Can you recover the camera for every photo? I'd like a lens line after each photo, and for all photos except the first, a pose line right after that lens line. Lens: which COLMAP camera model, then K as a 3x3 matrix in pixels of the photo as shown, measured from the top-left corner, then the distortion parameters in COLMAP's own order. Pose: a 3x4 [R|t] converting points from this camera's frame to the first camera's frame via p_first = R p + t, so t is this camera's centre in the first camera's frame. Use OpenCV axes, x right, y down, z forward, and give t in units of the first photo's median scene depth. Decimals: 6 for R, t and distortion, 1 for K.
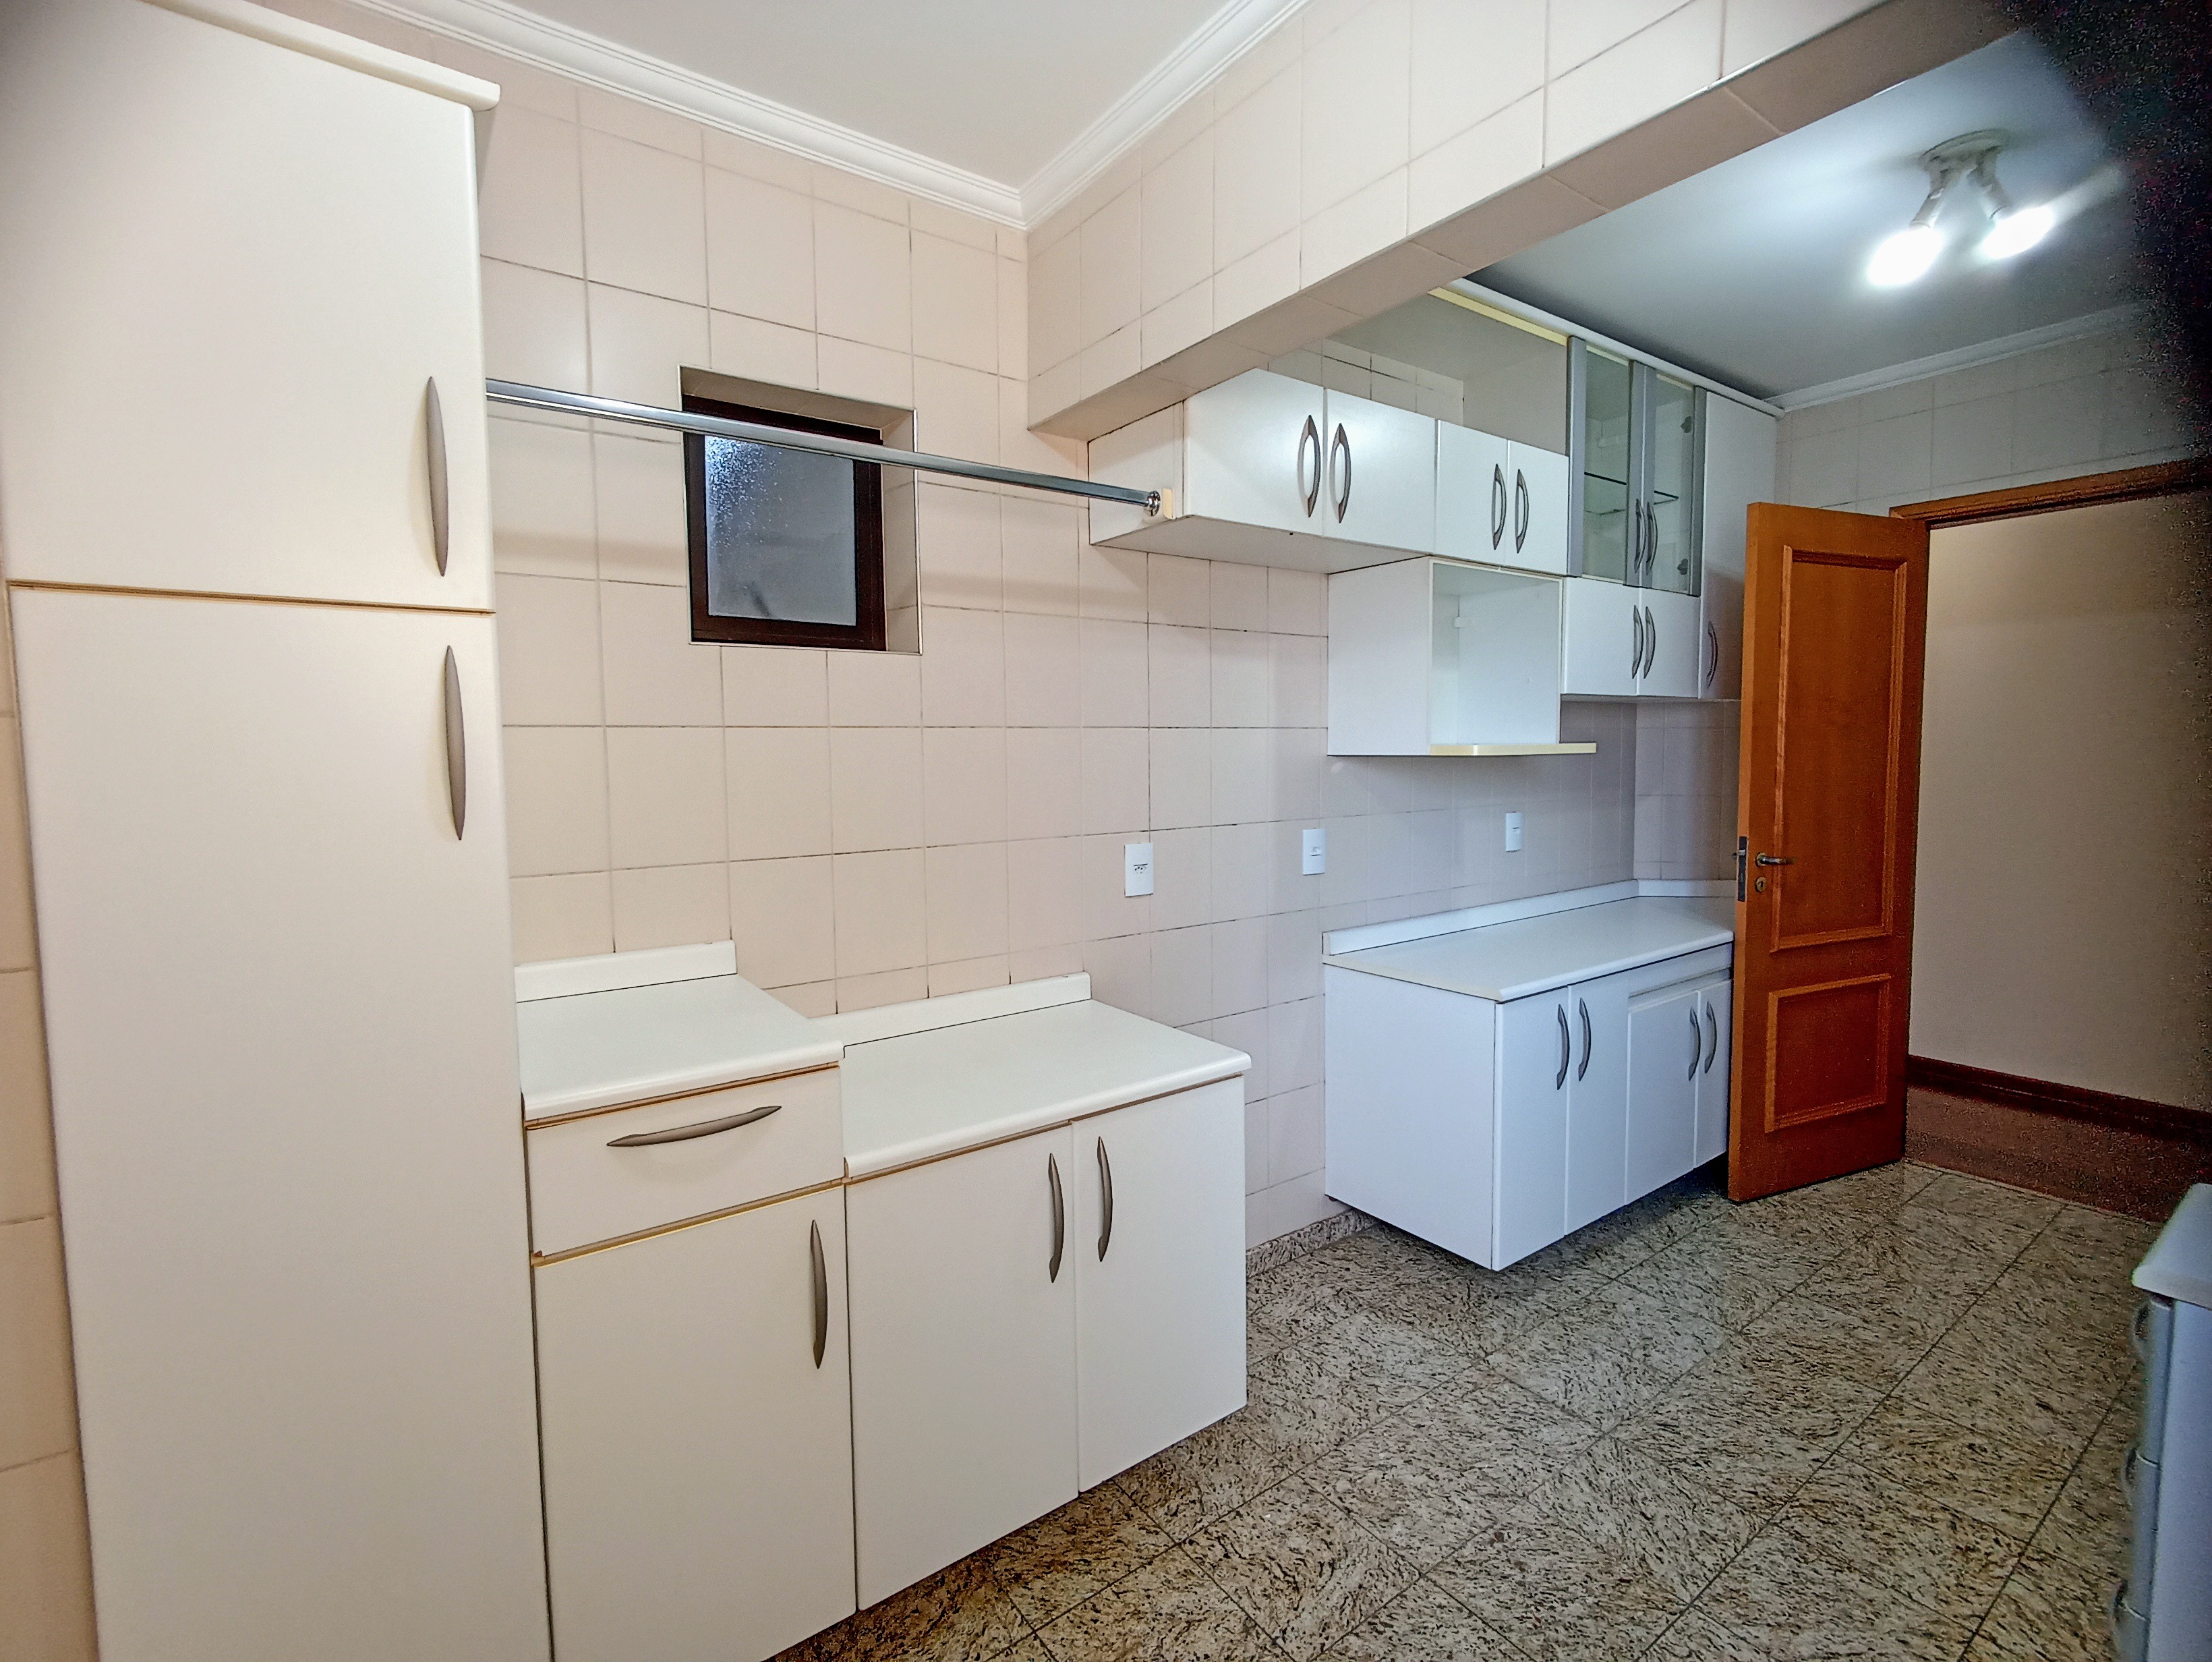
lens RADIAL K [[1005.9, 0, 1092.4], [0, 1005.9, 807.8], [0, 0, 1]] dist [-0.007680, -0.000673]
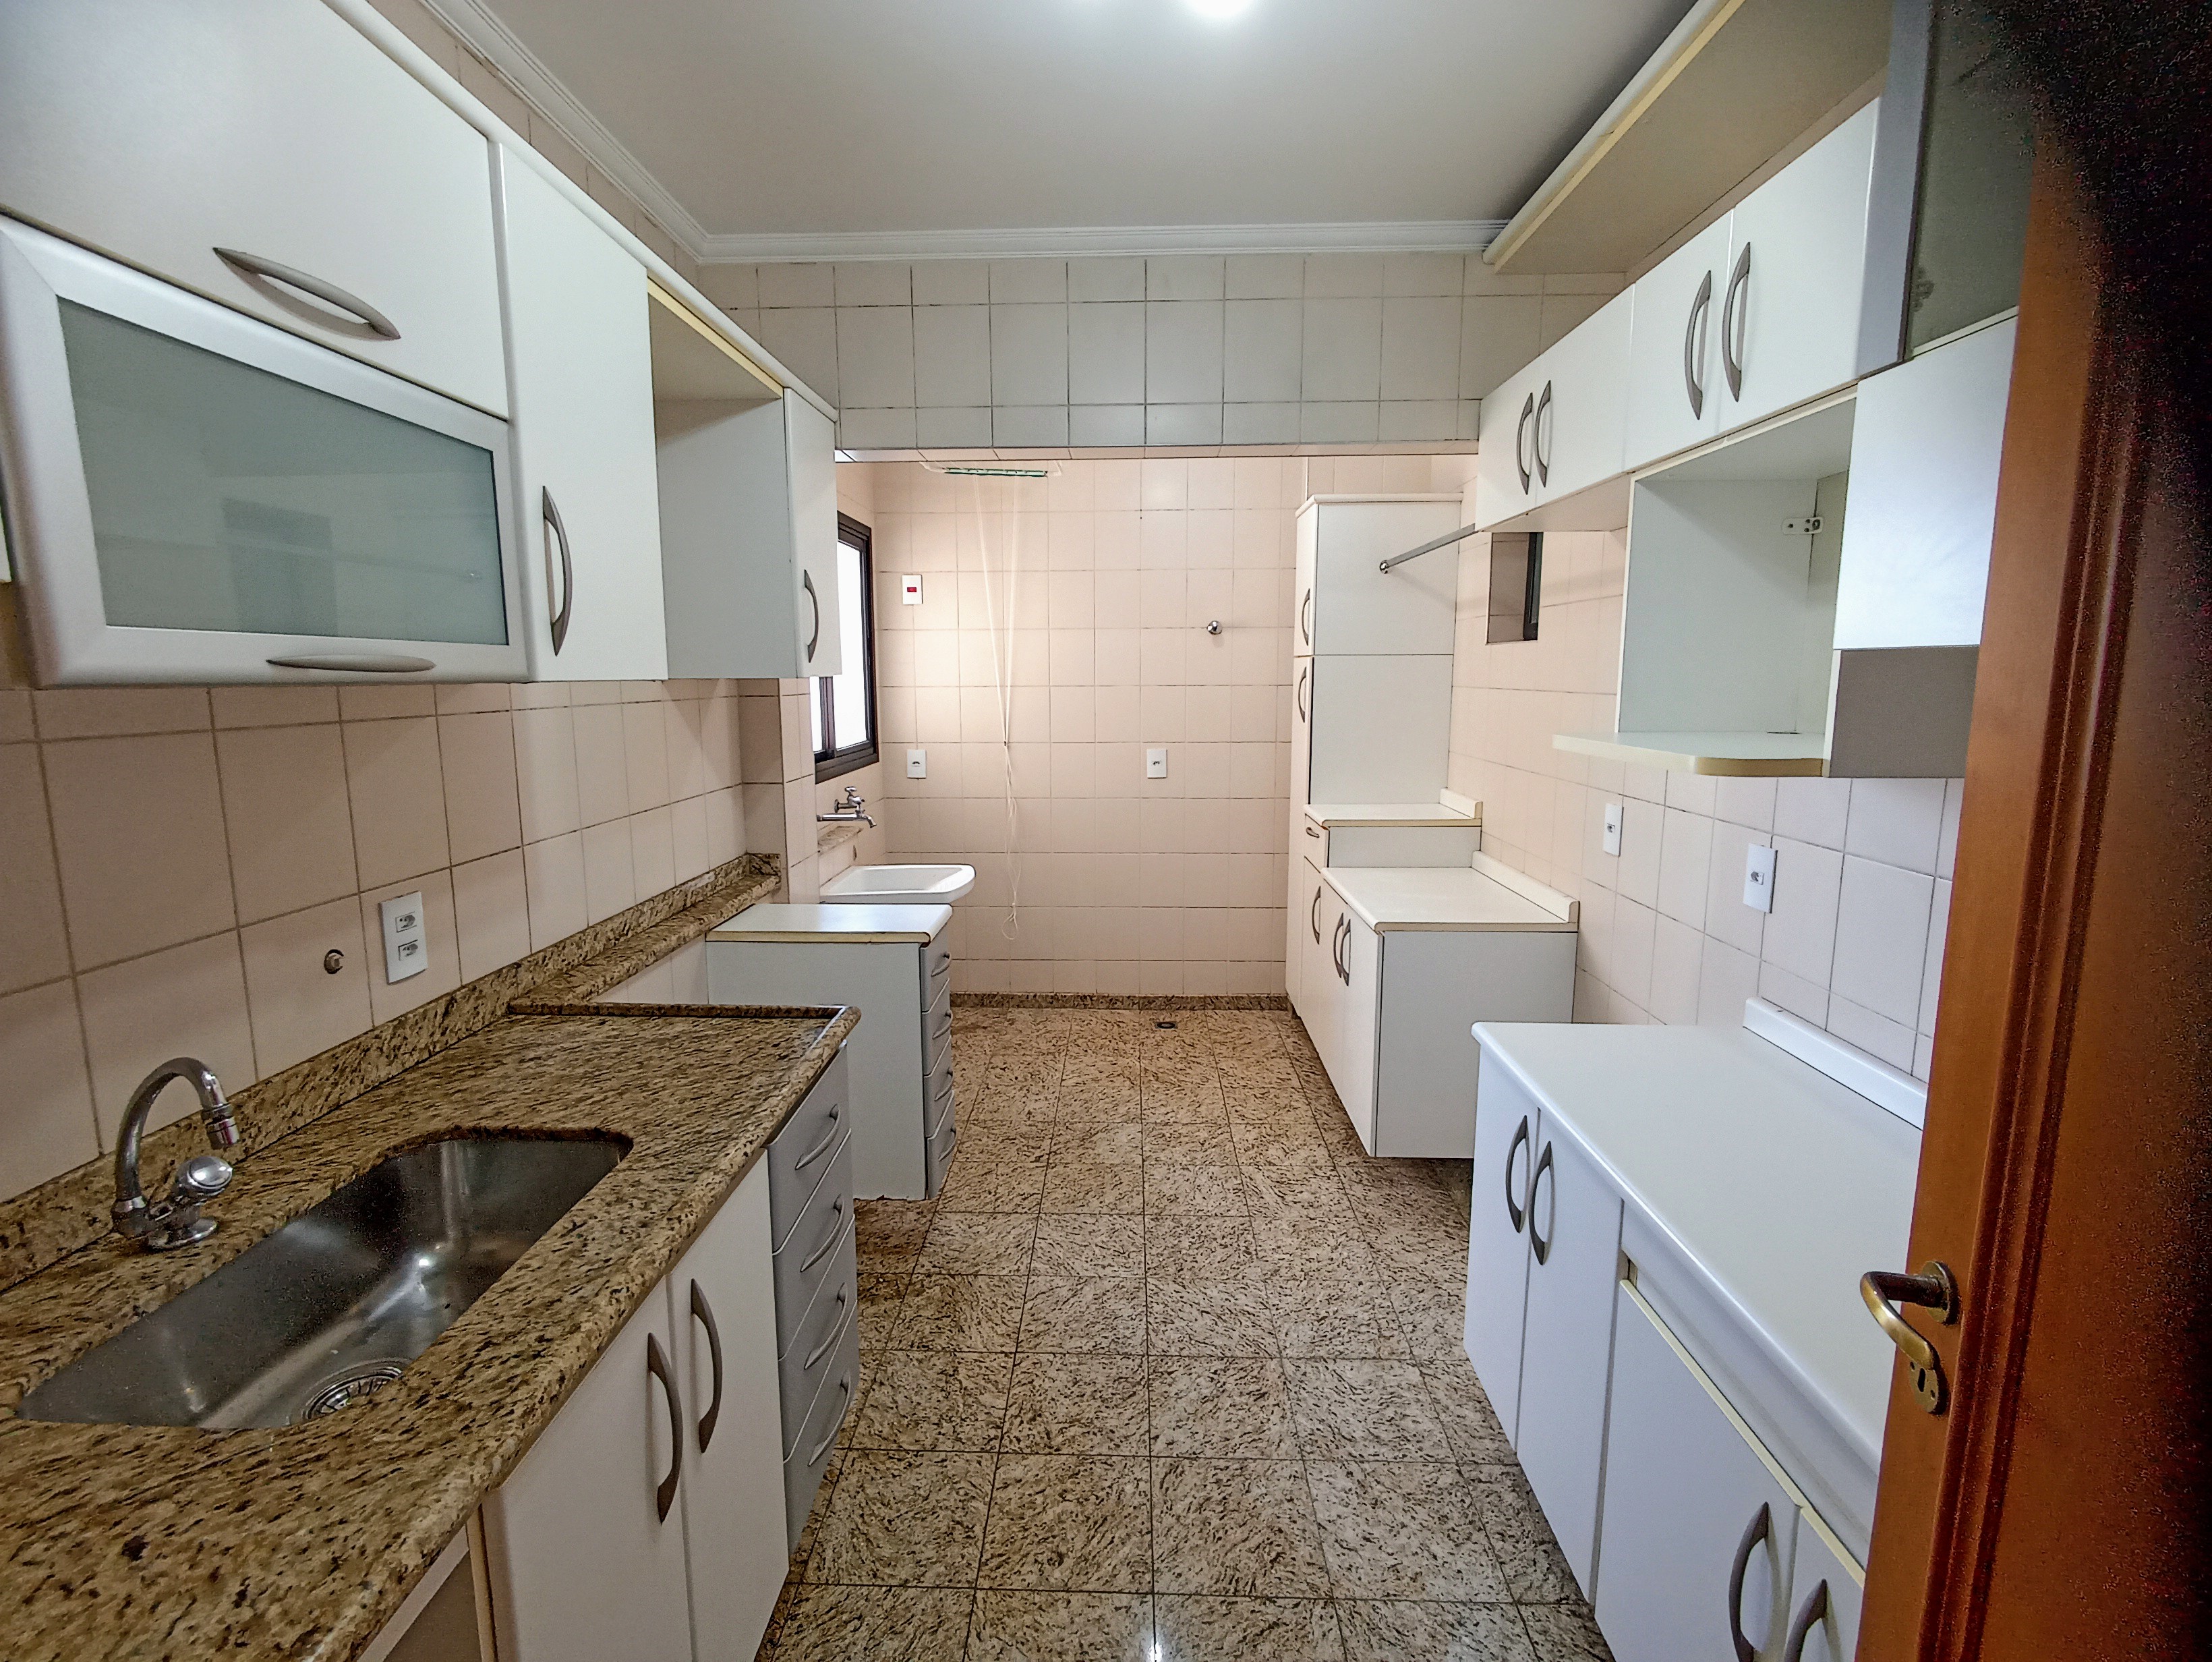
lens RADIAL K [[1005.9, 0, 1103.3], [0, 1005.9, 826.7], [0, 0, 1]] dist [-0.007680, -0.000673]
pose [[-0.594340, 0.124248, -0.794558, 1.610281], [-0.060100, 0.978369, 0.197947, -0.159348], [0.801965, 0.165401, -0.574017, 1.558428]]
